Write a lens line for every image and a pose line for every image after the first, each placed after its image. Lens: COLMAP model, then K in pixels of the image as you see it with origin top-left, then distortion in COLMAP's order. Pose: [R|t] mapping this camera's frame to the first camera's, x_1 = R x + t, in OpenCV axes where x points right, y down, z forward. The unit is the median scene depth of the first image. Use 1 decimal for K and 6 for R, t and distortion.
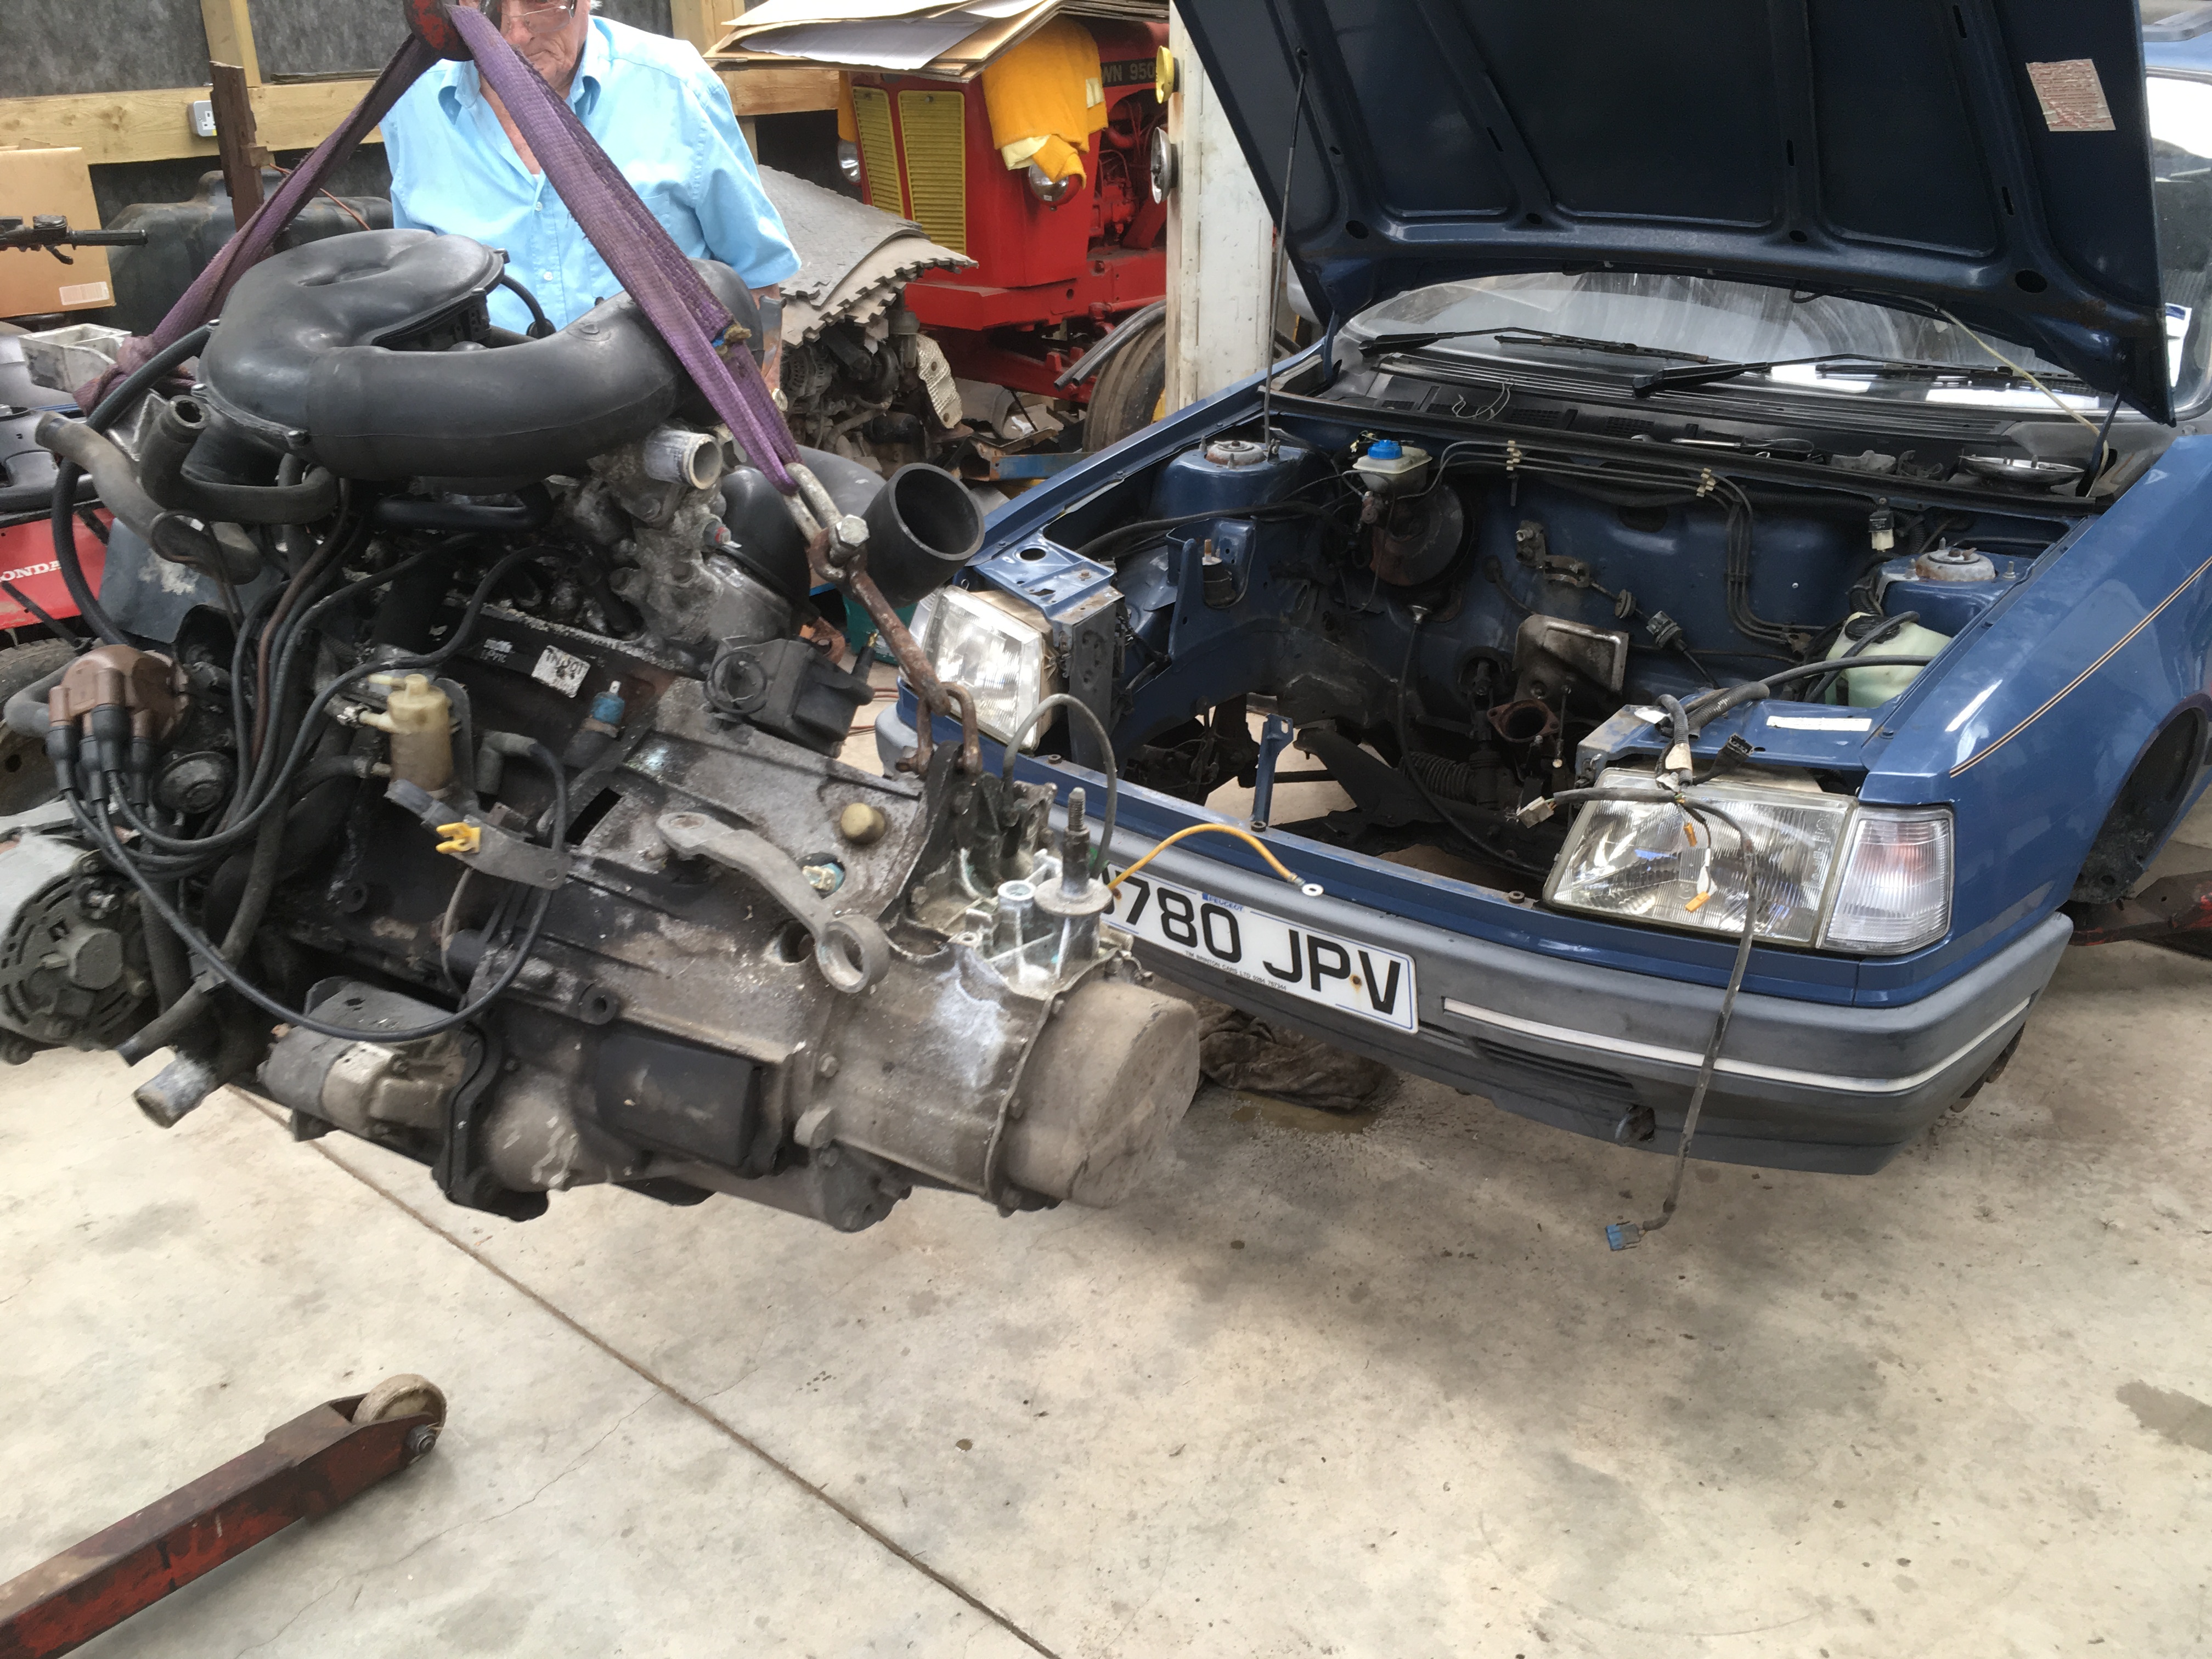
lens RADIAL K [[1888.9, 0, 1106.0], [0, 1888.9, 829.5], [0, 0, 1]] dist [0.072814, -0.133848]
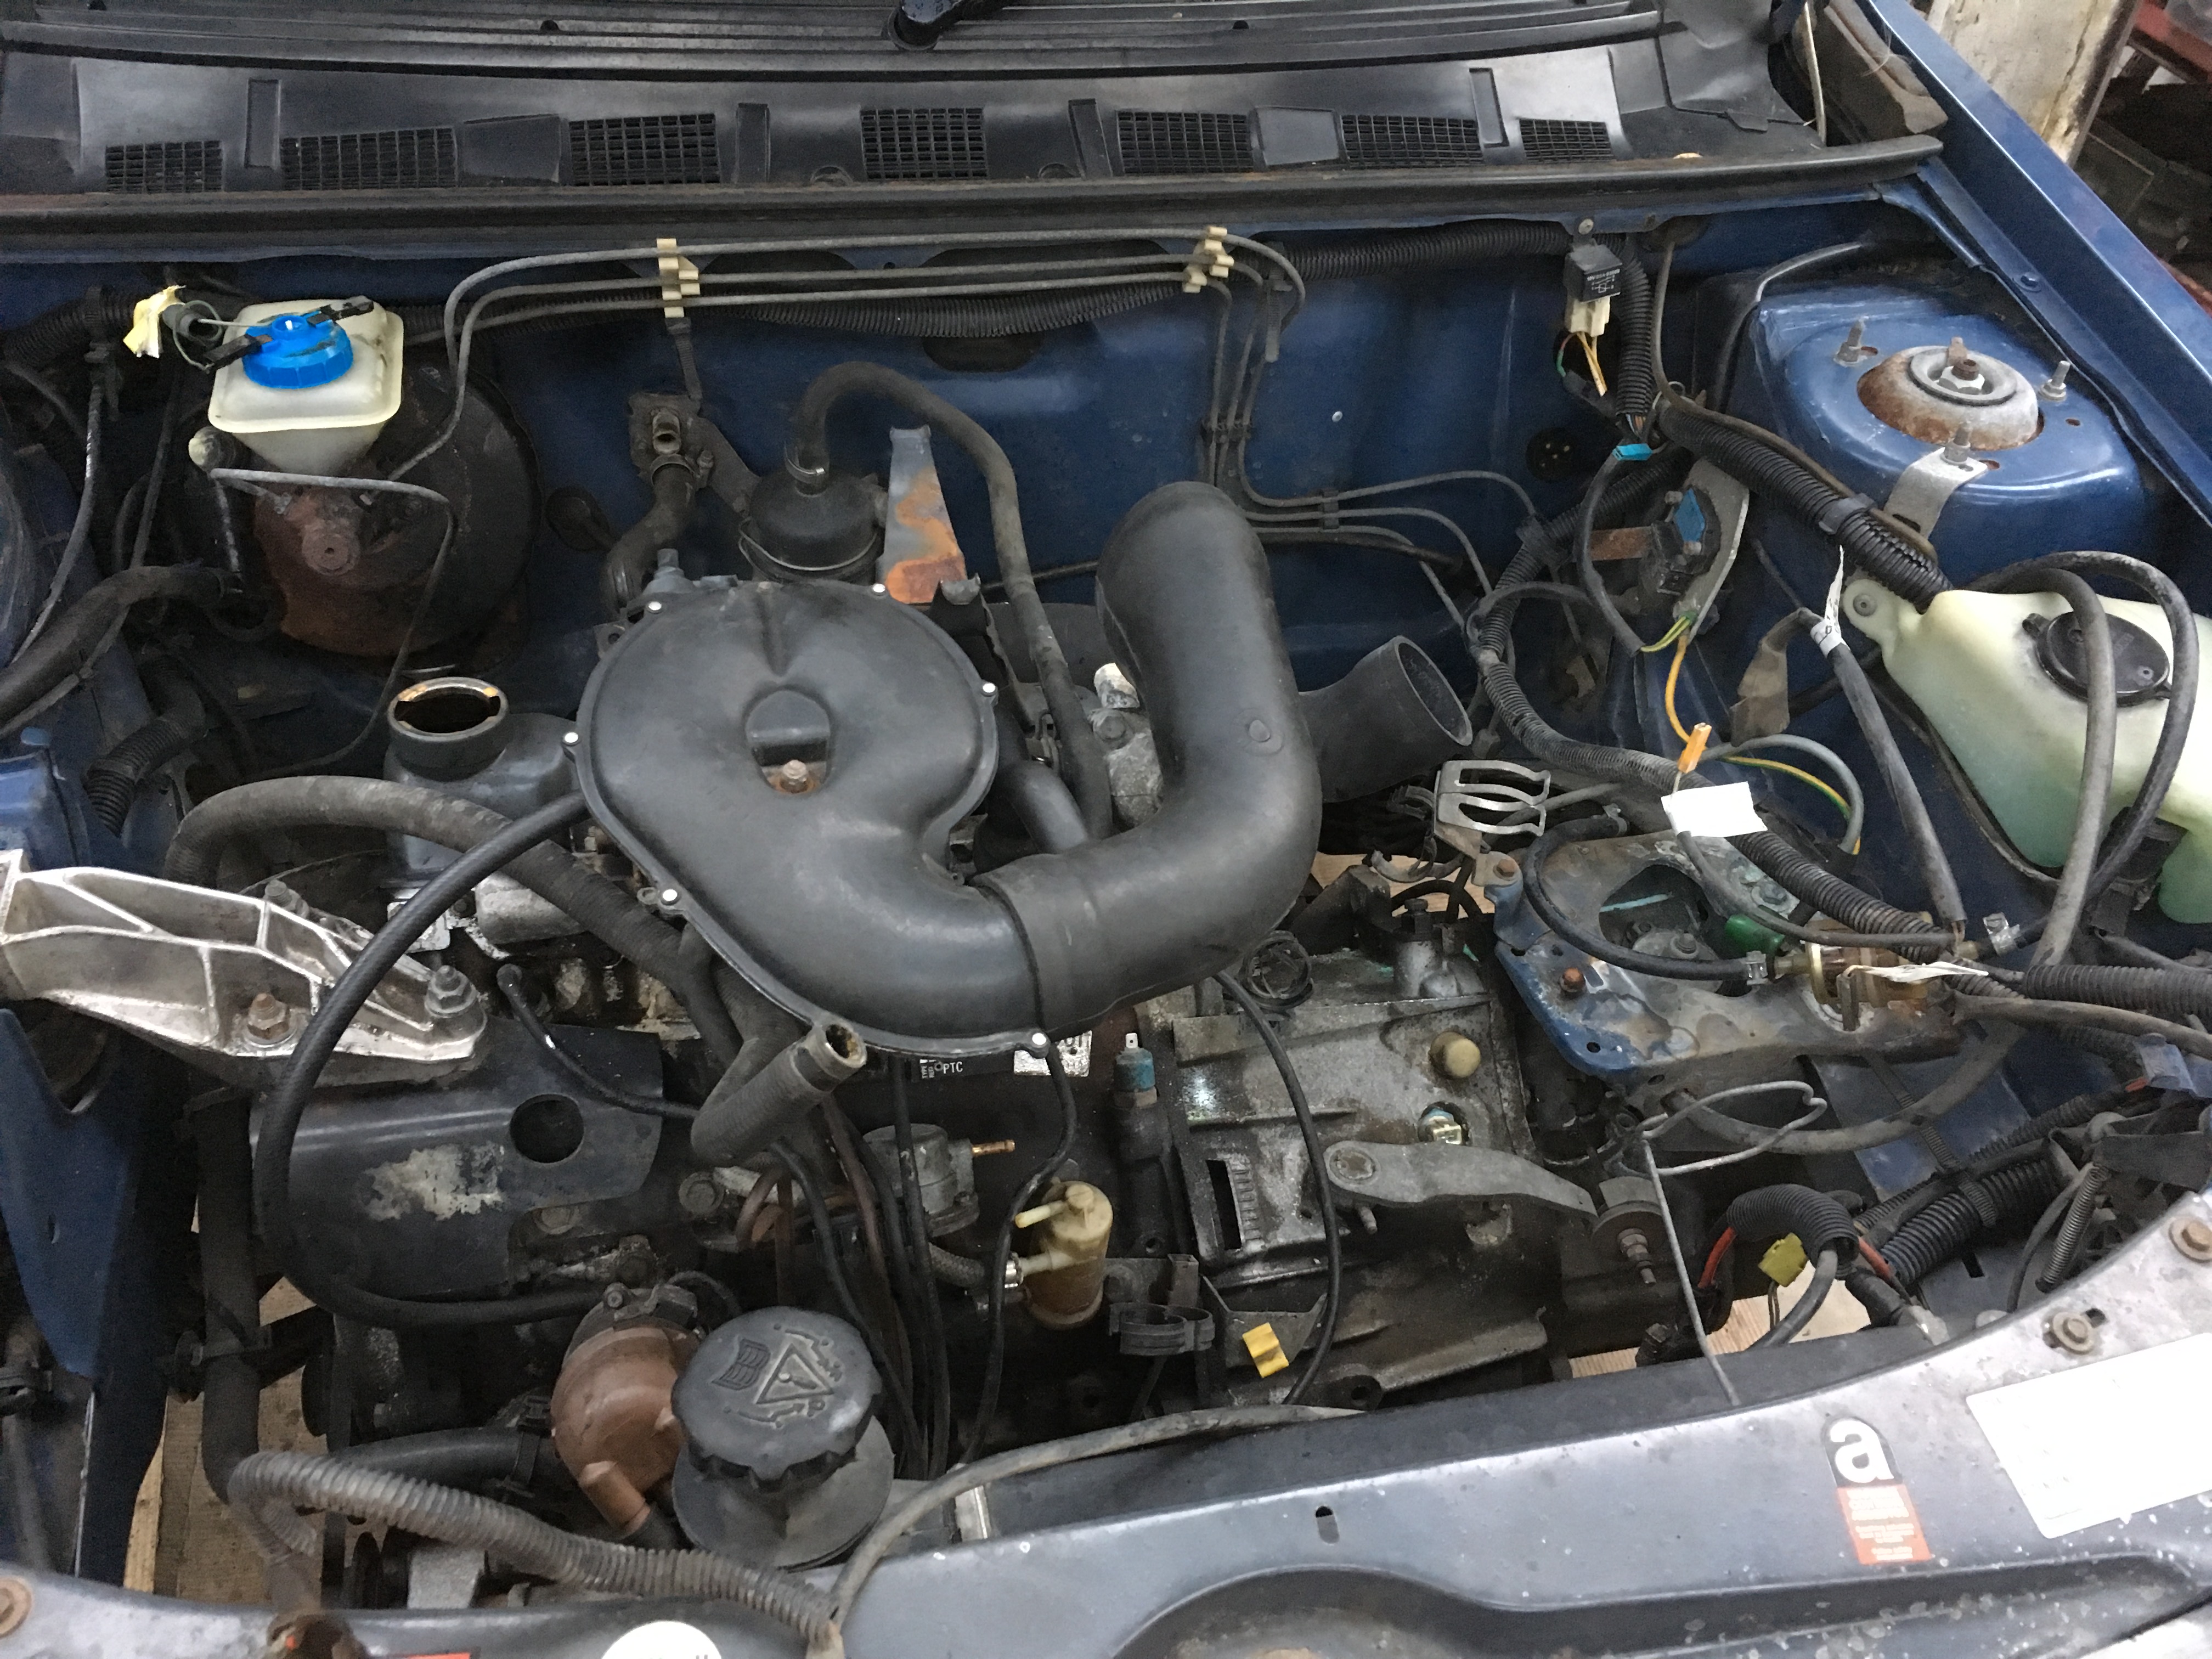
lens RADIAL K [[1888.9, 0, 1106.0], [0, 1888.9, 829.5], [0, 0, 1]] dist [0.072814, -0.133848]
pose [[0.607186, -0.481284, 0.632211, -0.015354], [0.244393, 0.870227, 0.427759, -0.291381], [-0.756040, -0.105221, 0.646012, 0.846714]]
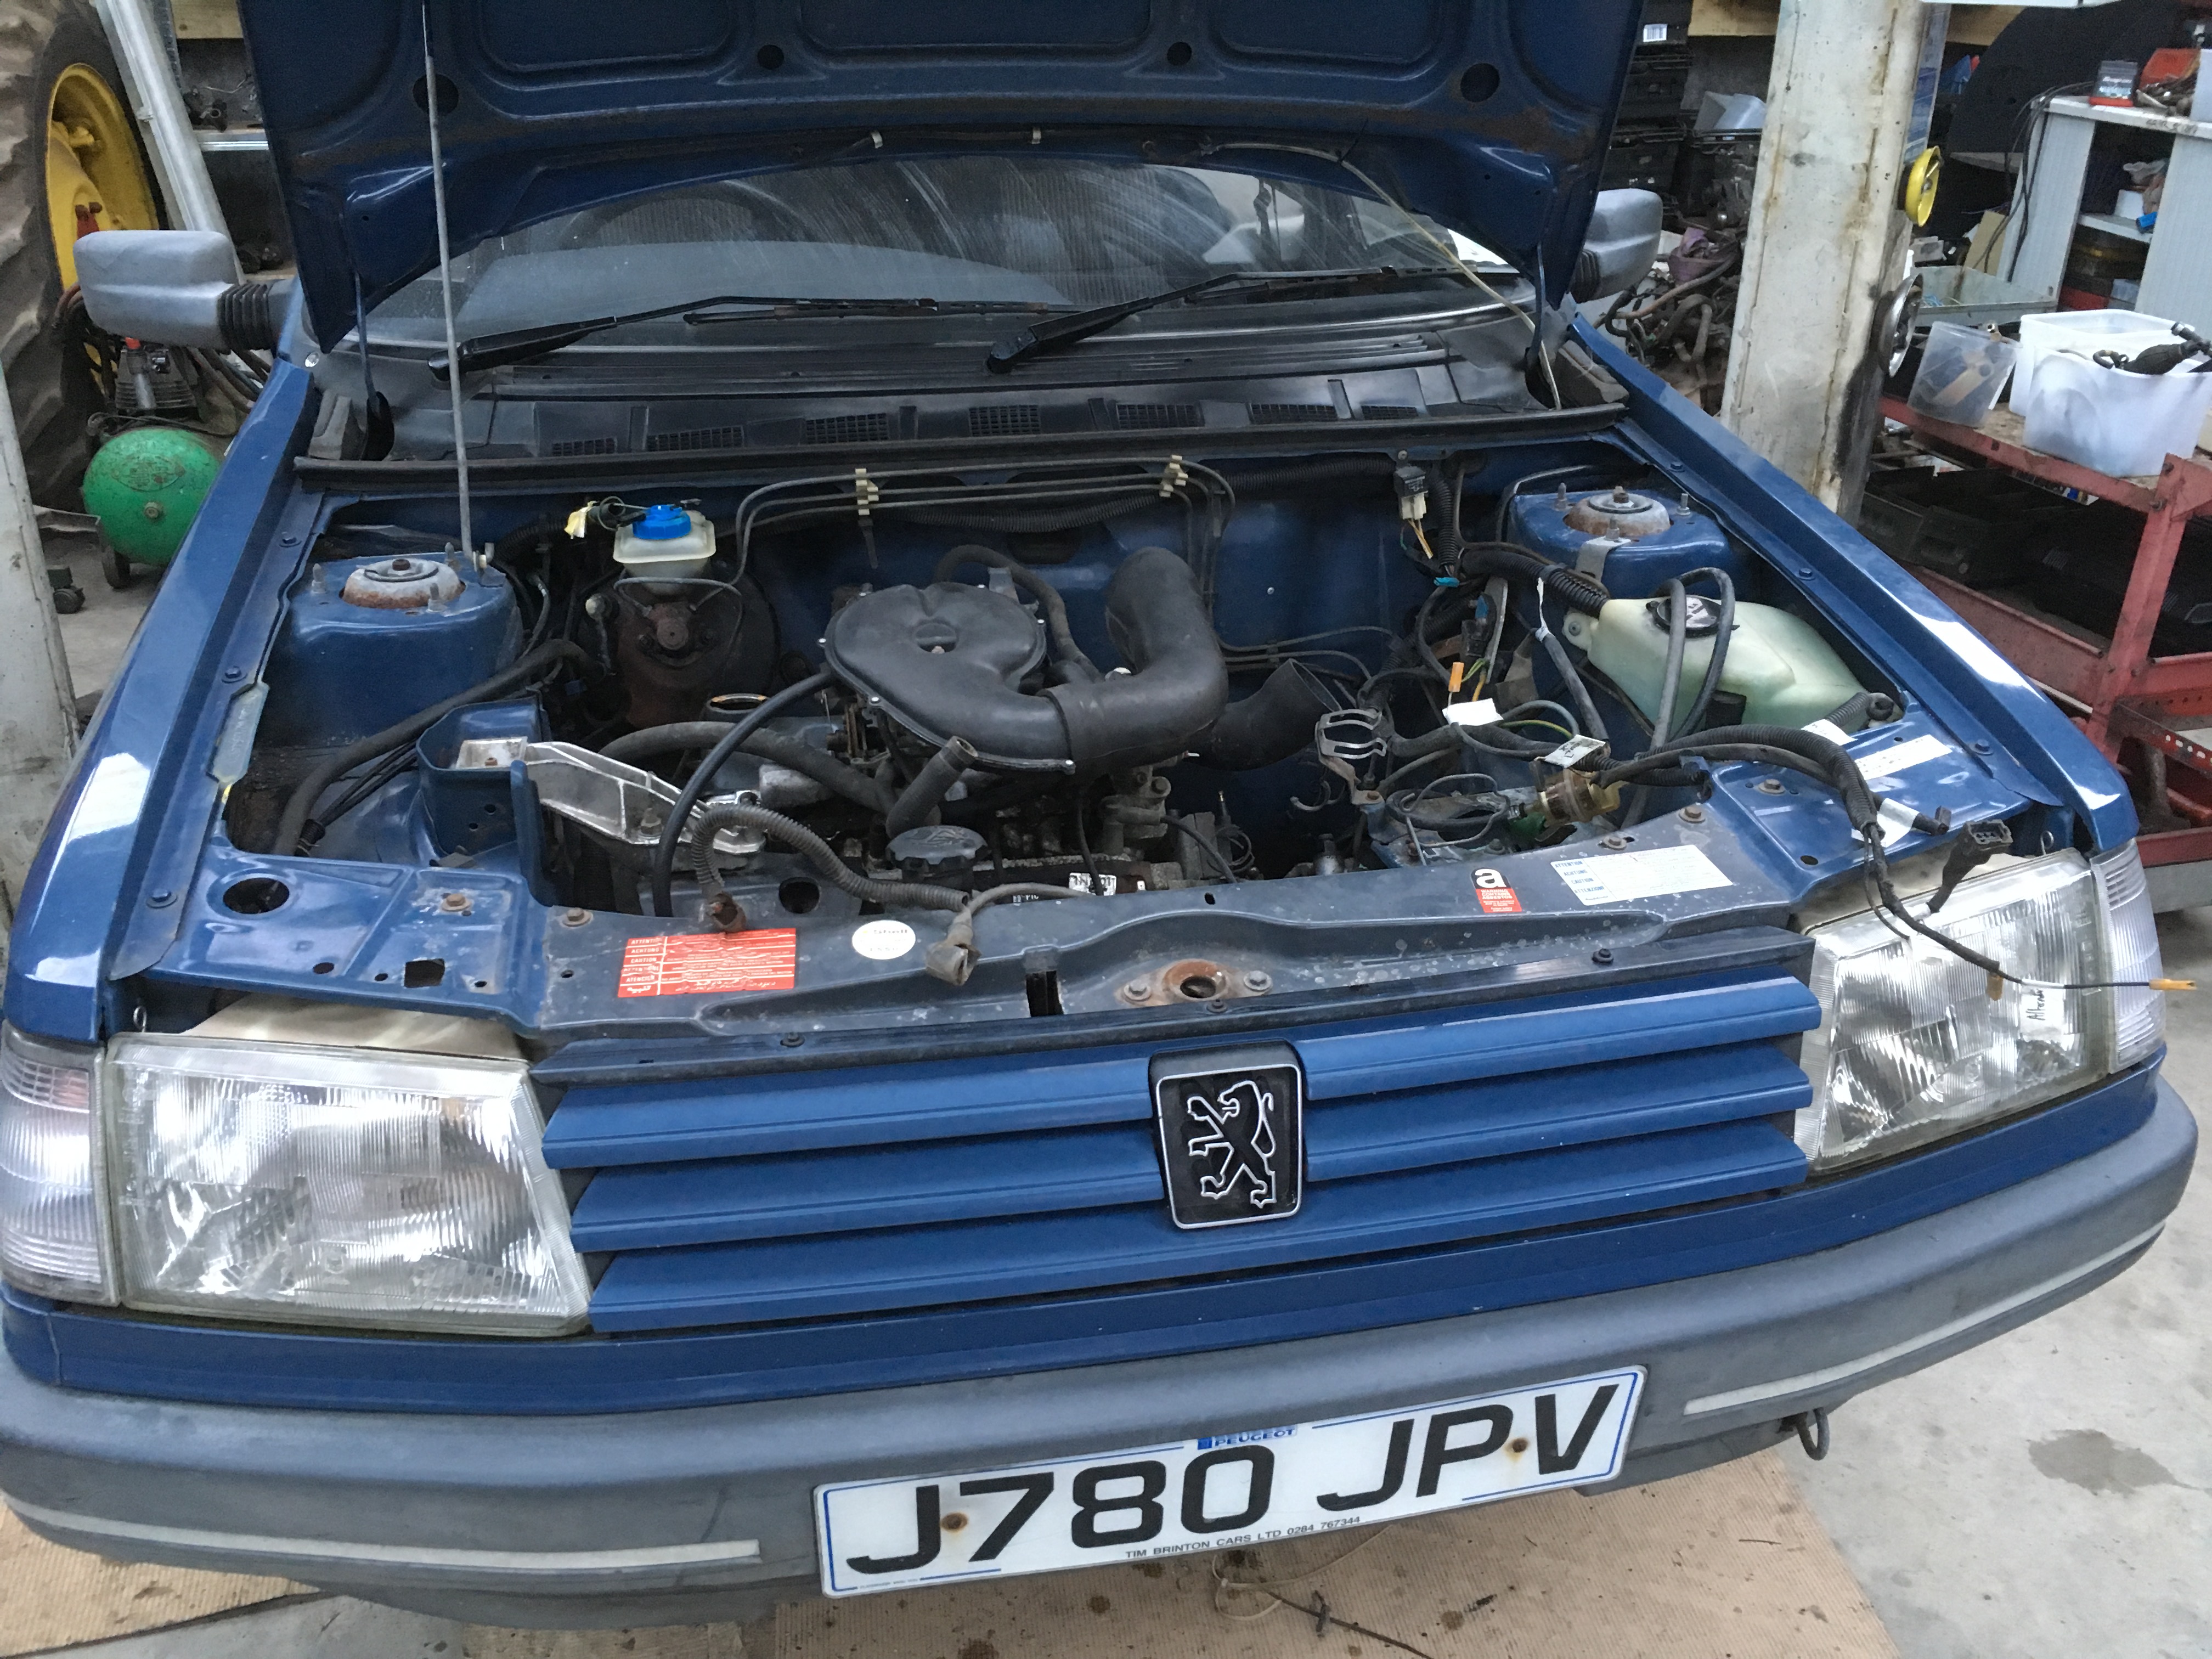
lens RADIAL K [[1881.3, 0, 1106.0], [0, 1881.3, 829.5], [0, 0, 1]] dist [0.009341, -0.000736]
pose [[0.629313, -0.309988, 0.712652, -0.258393], [0.304804, 0.941983, 0.140582, -0.188253], [-0.714884, 0.128749, 0.687288, 0.645013]]
